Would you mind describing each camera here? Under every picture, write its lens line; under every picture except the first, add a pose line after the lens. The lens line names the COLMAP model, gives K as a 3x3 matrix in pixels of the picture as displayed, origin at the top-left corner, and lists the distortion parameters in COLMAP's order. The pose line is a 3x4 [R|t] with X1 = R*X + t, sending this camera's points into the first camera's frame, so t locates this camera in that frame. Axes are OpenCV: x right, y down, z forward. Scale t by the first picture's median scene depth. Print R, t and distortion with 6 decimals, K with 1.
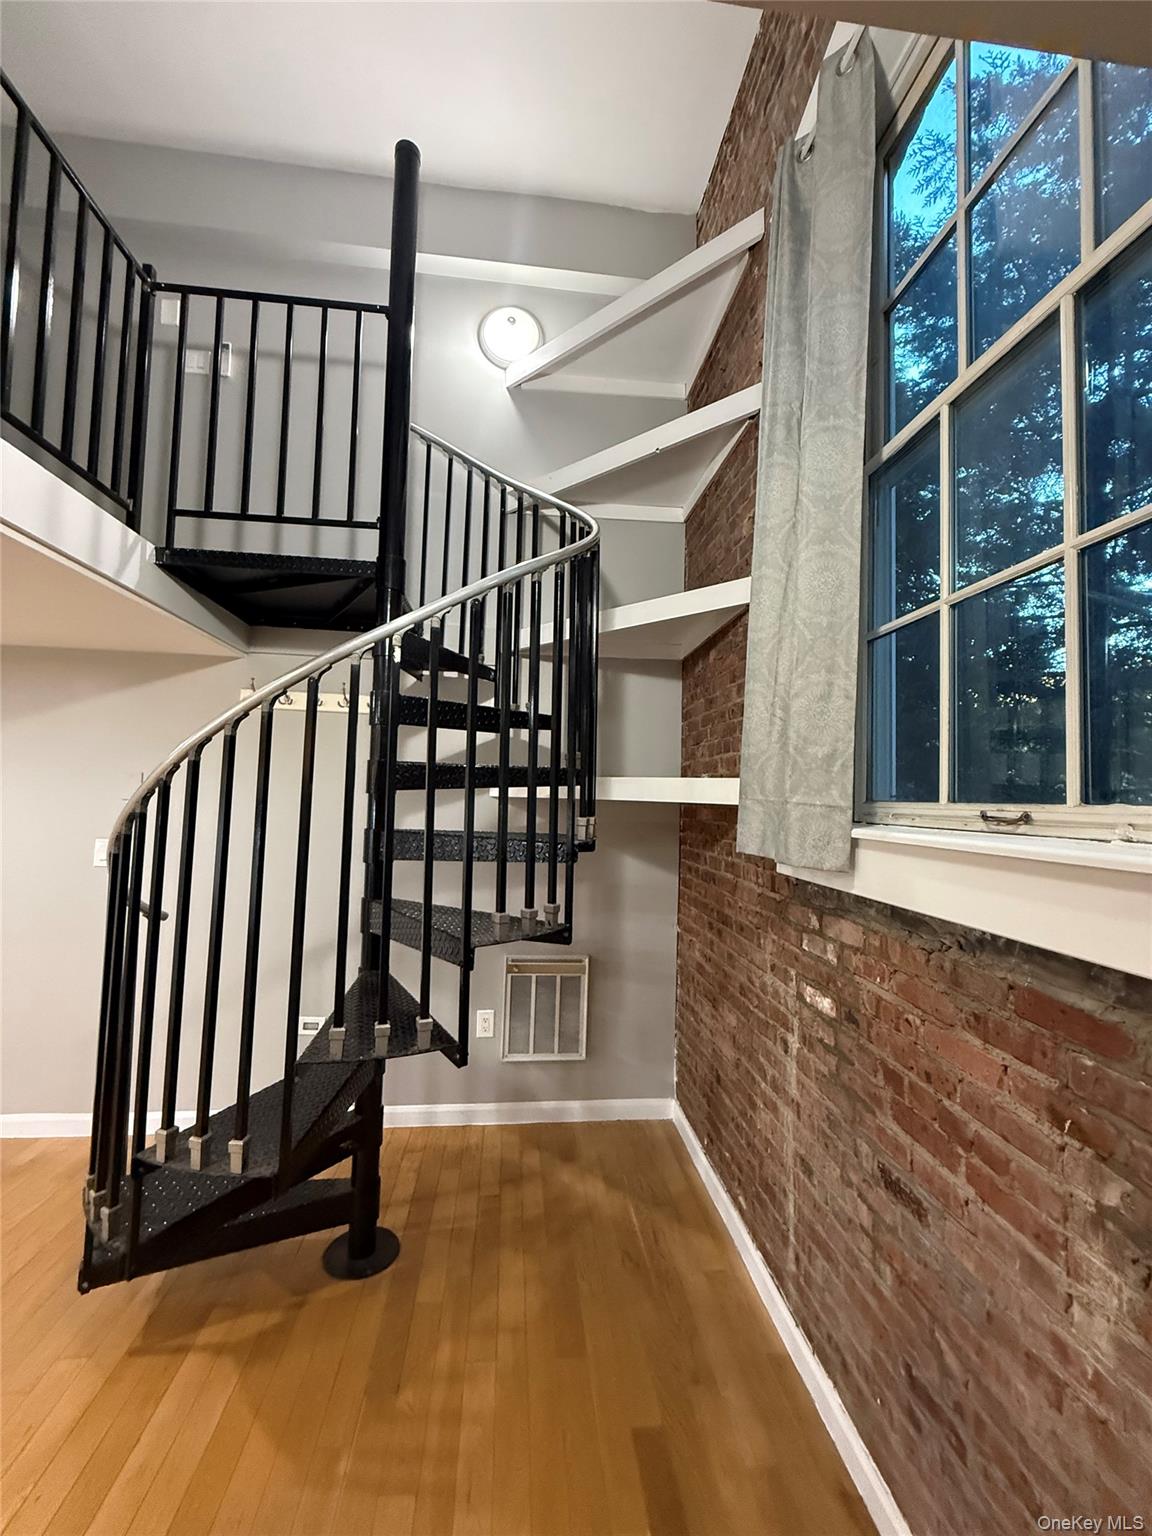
lens RADIAL K [[618.2, 0, 575.2], [0, 618.2, 771.1], [0, 0, 1]] dist [0.003901, 0.000296]
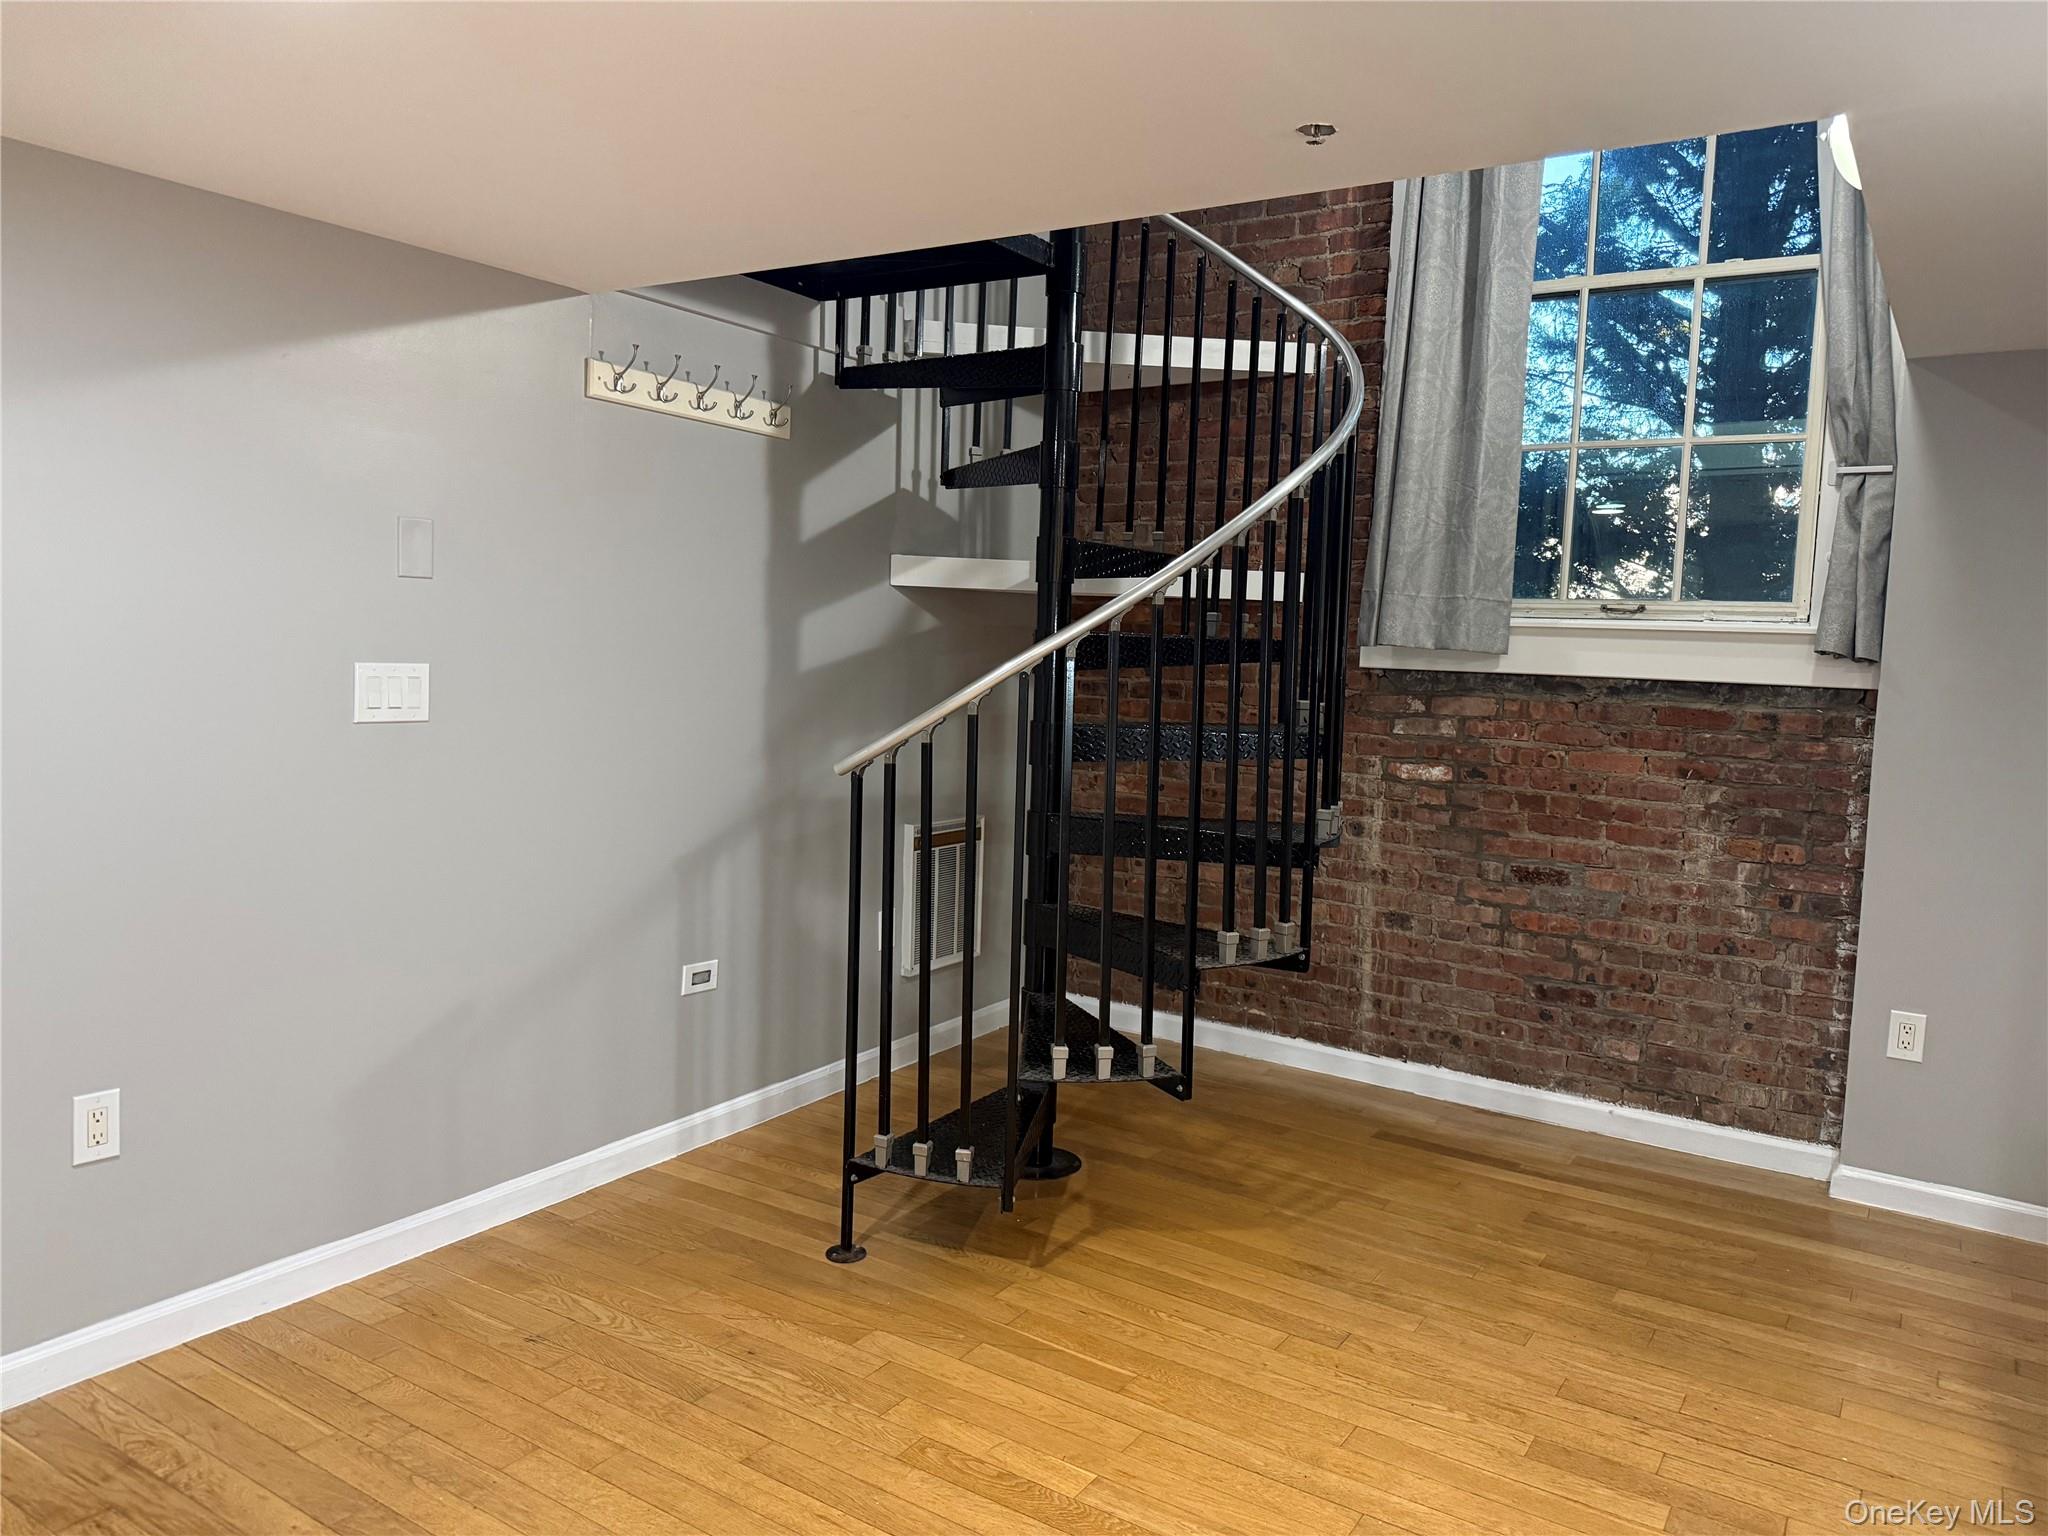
lens RADIAL K [[1443.0, 0, 1017.9], [0, 1443.0, 779.2], [0, 0, 1]] dist [0.091256, -0.145715]
pose [[0.631013, -0.086034, 0.770987, -2.695507], [-0.047795, 0.987632, 0.149327, 0.021387], [-0.774299, -0.131077, 0.619096, -0.106066]]
